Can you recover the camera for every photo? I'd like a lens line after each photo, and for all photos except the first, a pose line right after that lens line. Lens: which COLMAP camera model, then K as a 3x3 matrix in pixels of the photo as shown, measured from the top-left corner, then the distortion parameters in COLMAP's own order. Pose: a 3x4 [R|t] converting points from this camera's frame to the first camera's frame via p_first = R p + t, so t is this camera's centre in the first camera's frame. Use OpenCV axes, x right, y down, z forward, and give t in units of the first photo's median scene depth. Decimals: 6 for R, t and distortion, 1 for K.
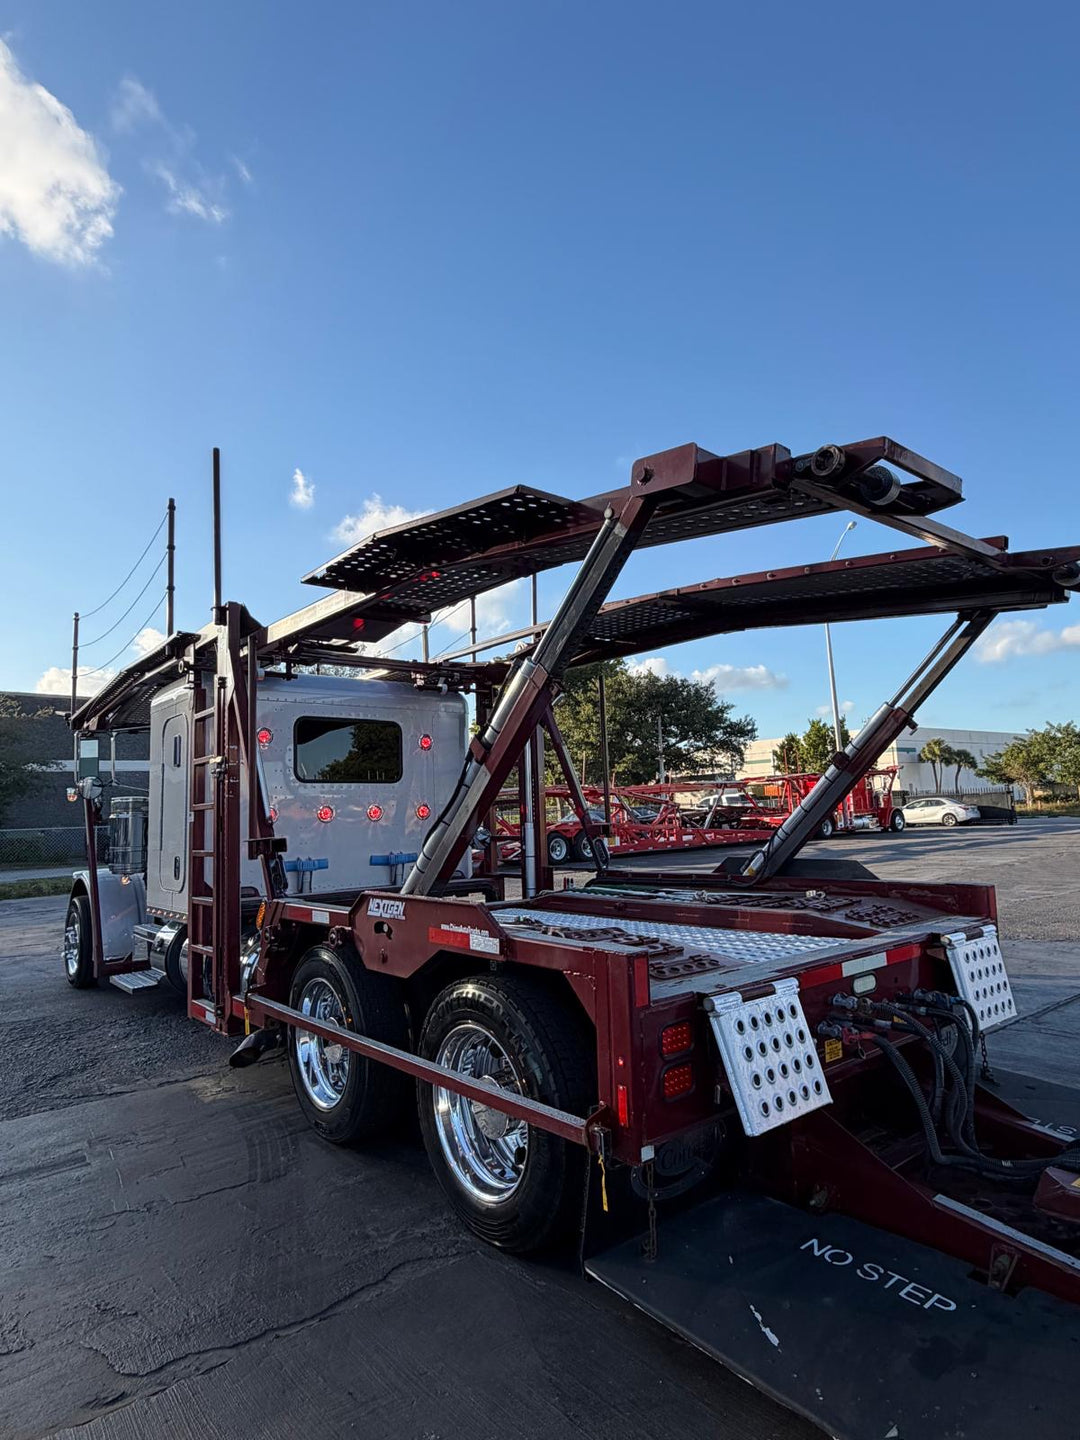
lens RADIAL K [[826.8, 0, 535.7], [0, 826.8, 718.4], [0, 0, 1]] dist [-0.004109, -0.001408]
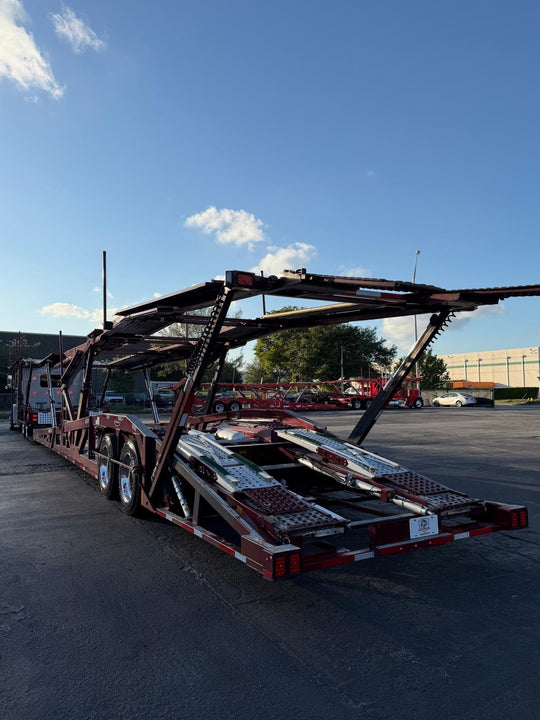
lens RADIAL K [[556.3, 0, 271.6], [0, 556.3, 365.3], [0, 0, 1]] dist [0.129364, -0.220333]
pose [[0.988071, 0.020265, -0.152658, 1.950587], [-0.010262, 0.997765, 0.066034, -0.413405], [0.153654, -0.063679, 0.986071, -3.051678]]
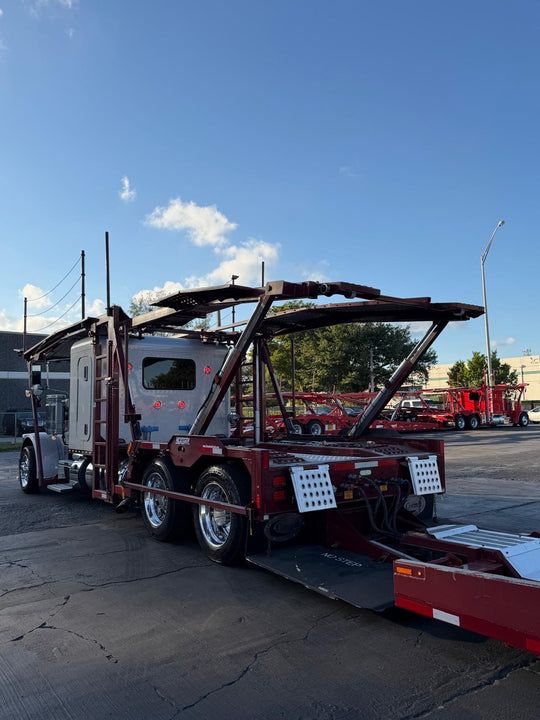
lens RADIAL K [[556.3, 0, 271.6], [0, 556.3, 365.3], [0, 0, 1]] dist [0.129364, -0.220333]
pose [[0.998977, 0.015589, -0.042457, 0.098402], [-0.014132, 0.999309, 0.034386, -0.038726], [0.042964, -0.033751, 0.998506, -0.424012]]
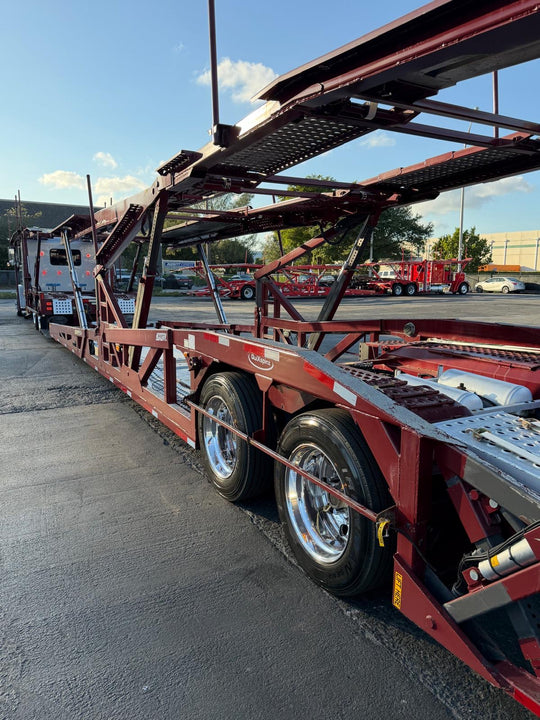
lens RADIAL K [[556.3, 0, 271.6], [0, 556.3, 365.3], [0, 0, 1]] dist [0.129364, -0.220333]
pose [[0.986082, 0.069546, -0.151013, 1.455102], [-0.025710, 0.961167, 0.274767, -0.339835], [0.164258, -0.267060, 0.949578, -2.315874]]
